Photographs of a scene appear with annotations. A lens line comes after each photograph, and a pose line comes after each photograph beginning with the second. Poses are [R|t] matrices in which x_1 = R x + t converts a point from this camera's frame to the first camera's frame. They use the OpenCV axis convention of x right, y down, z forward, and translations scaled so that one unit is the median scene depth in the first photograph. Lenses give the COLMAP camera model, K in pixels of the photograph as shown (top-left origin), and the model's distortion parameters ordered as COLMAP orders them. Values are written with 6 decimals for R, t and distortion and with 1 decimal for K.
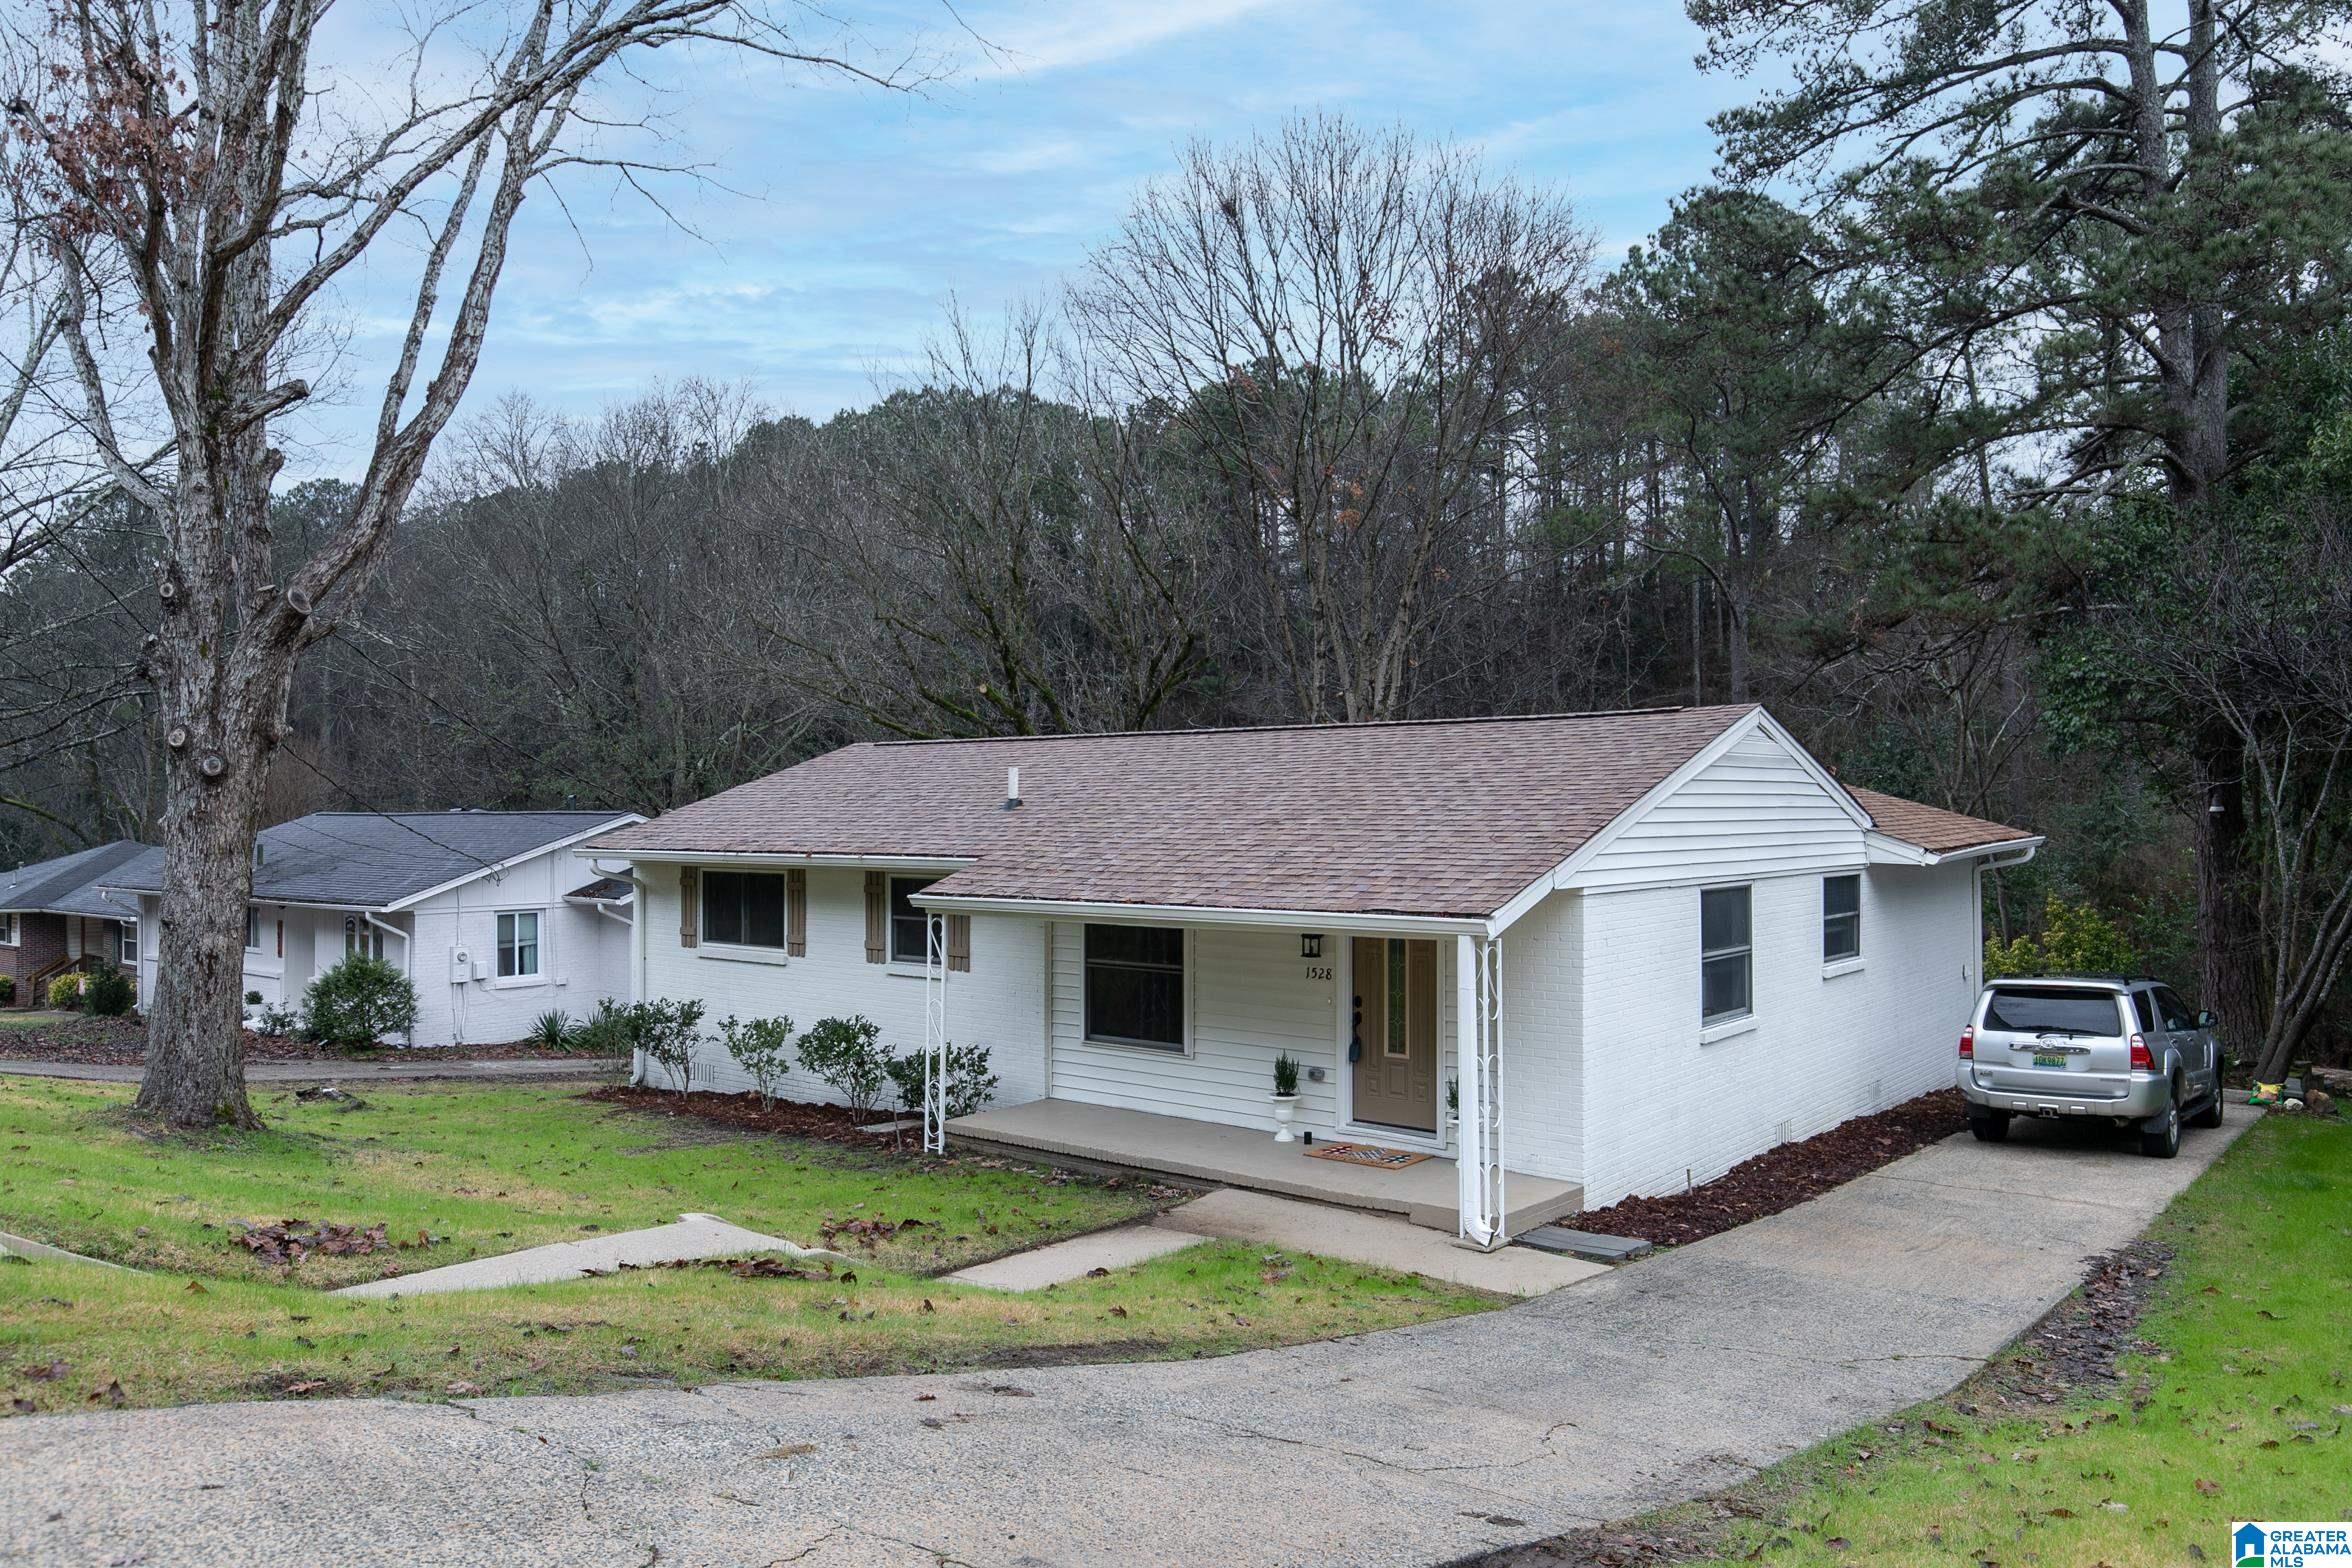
lens RADIAL K [[1627.2, 0, 1179.0], [0, 1627.2, 783.5], [0, 0, 1]] dist [0.000788, 0.000689]
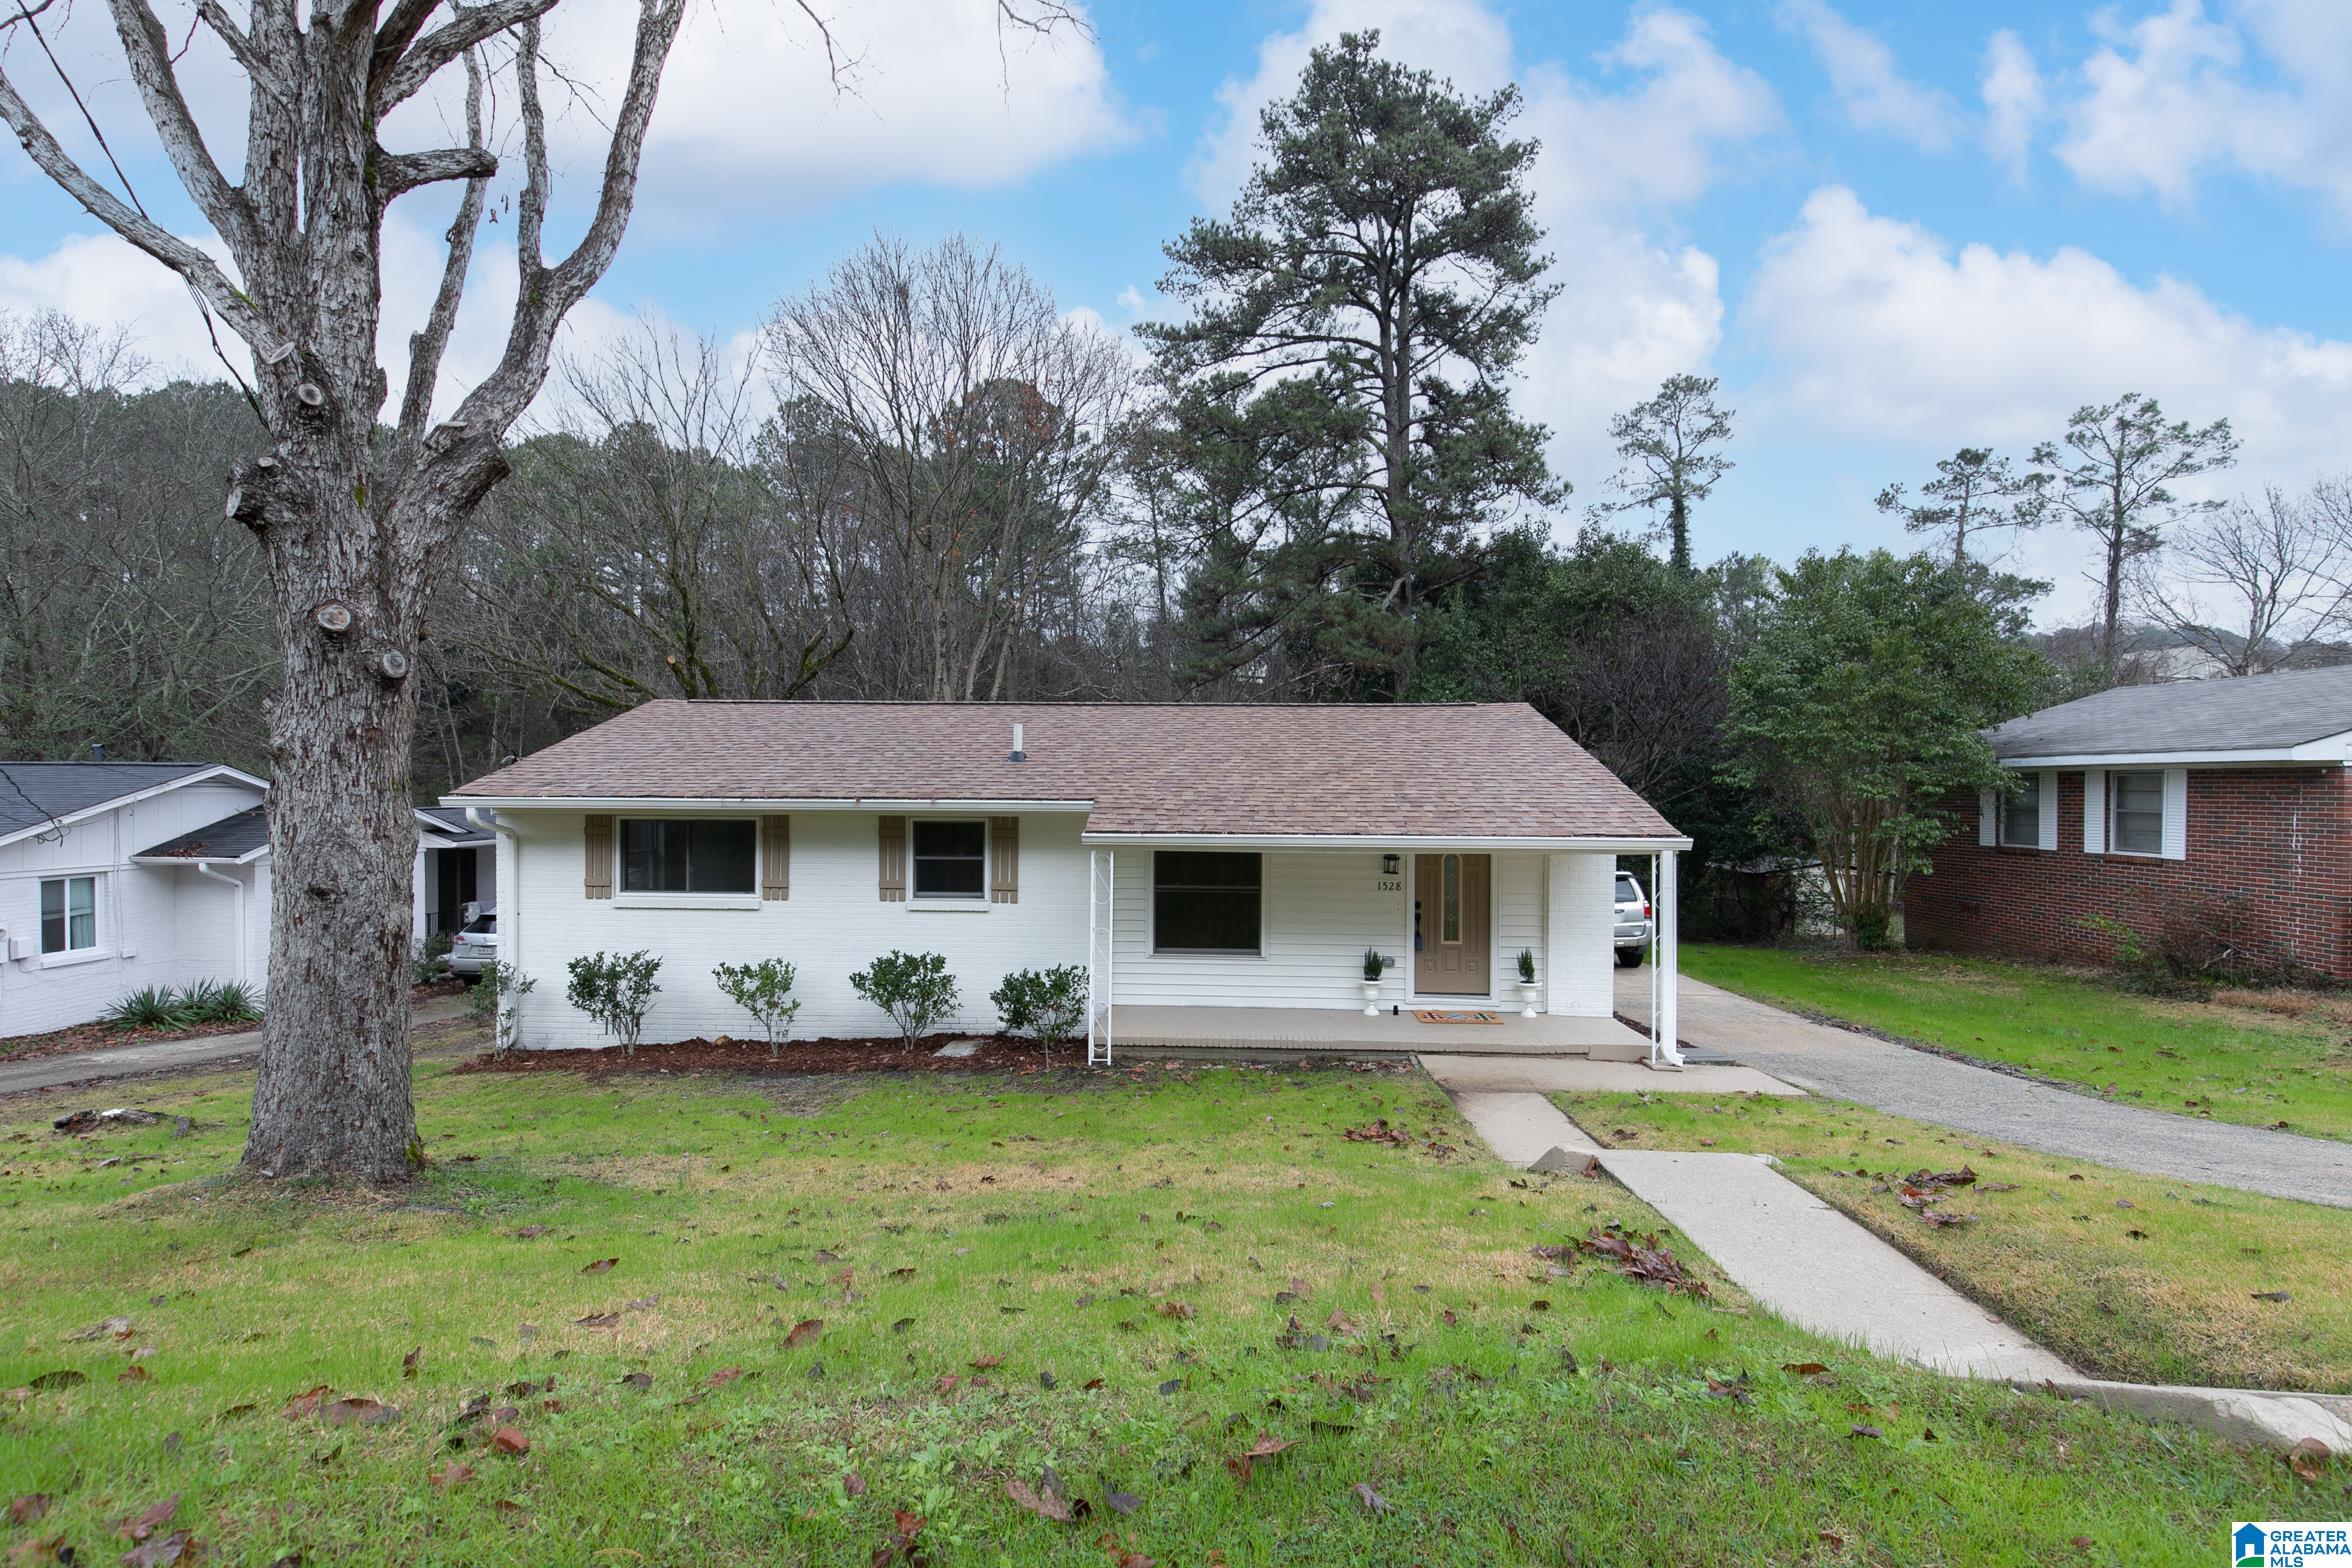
lens RADIAL K [[1057.2, 0, 1169.0], [0, 1057.2, 787.8], [0, 0, 1]] dist [0.014229, 0.000200]
pose [[0.804640, 0.006812, 0.593723, -0.536842], [-0.018481, 0.999737, 0.013576, 0.026954], [-0.593475, -0.021896, 0.804555, 0.390958]]
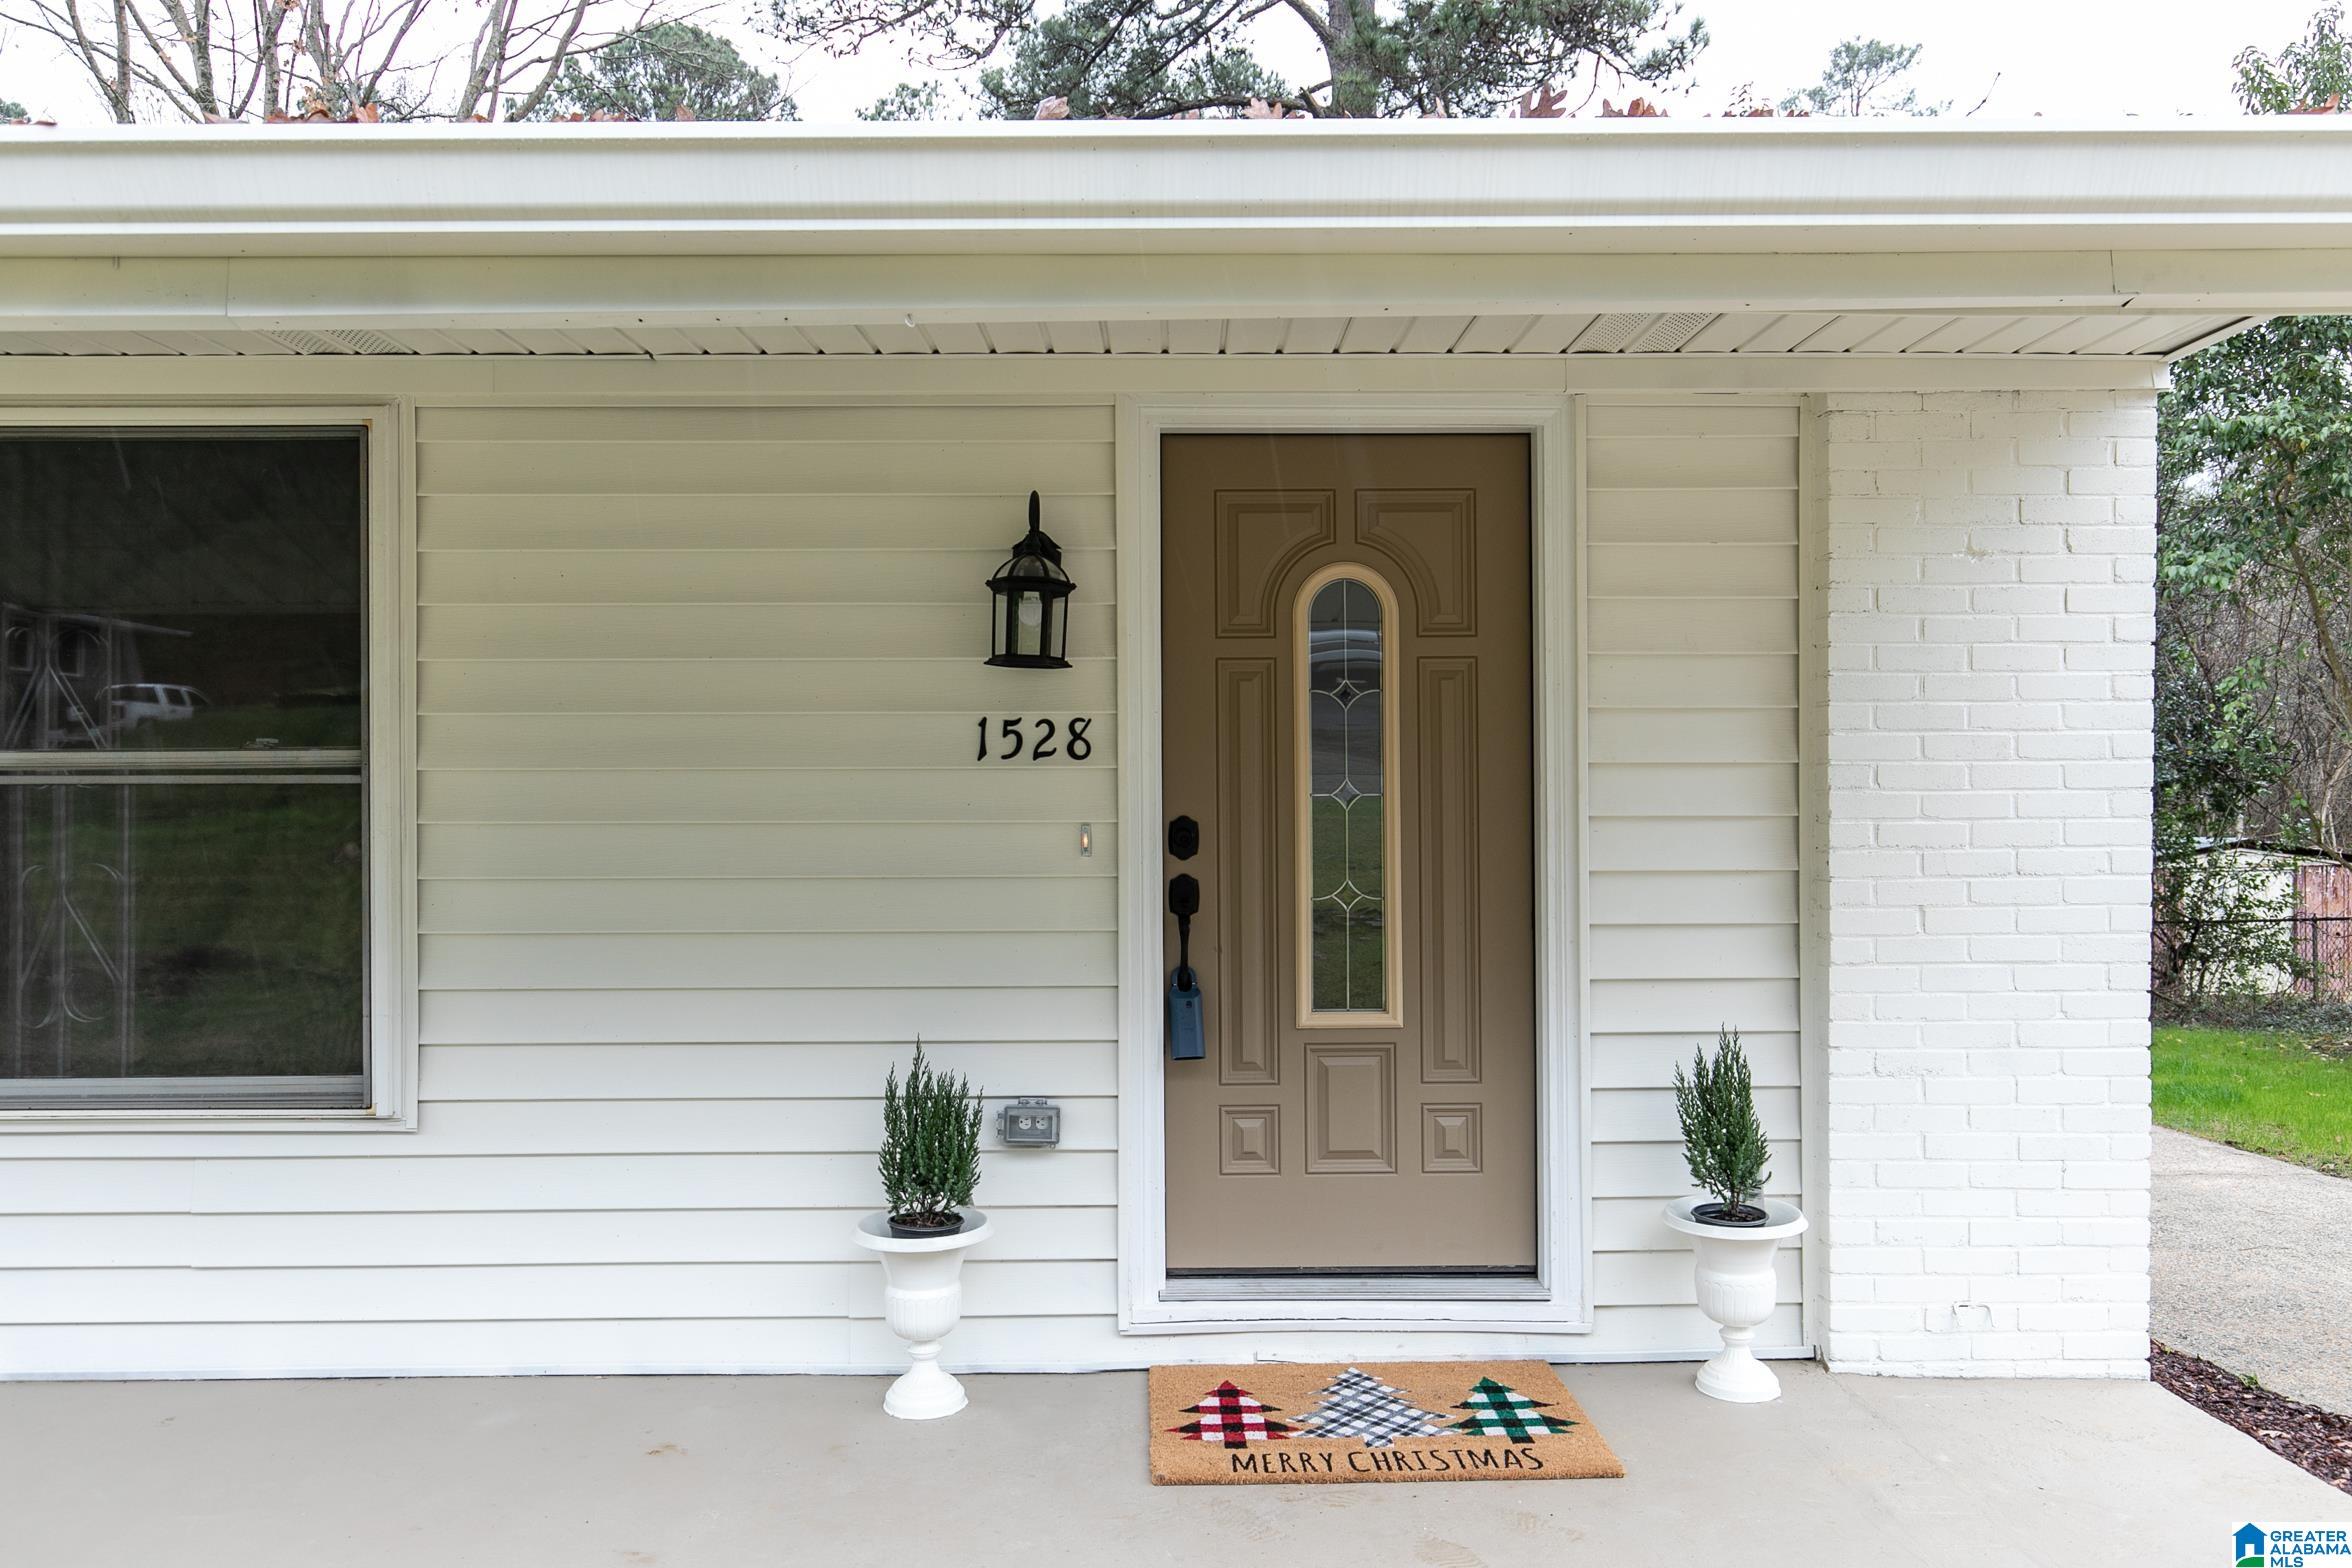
lens RADIAL K [[1627.2, 0, 1182.0], [0, 1627.2, 791.3], [0, 0, 1]] dist [0.000788, 0.000689]
pose [[0.761056, 0.000742, 0.648686, -0.061734], [-0.003395, 0.999990, 0.002839, 0.117164], [-0.648678, -0.004363, 0.761051, 0.738816]]
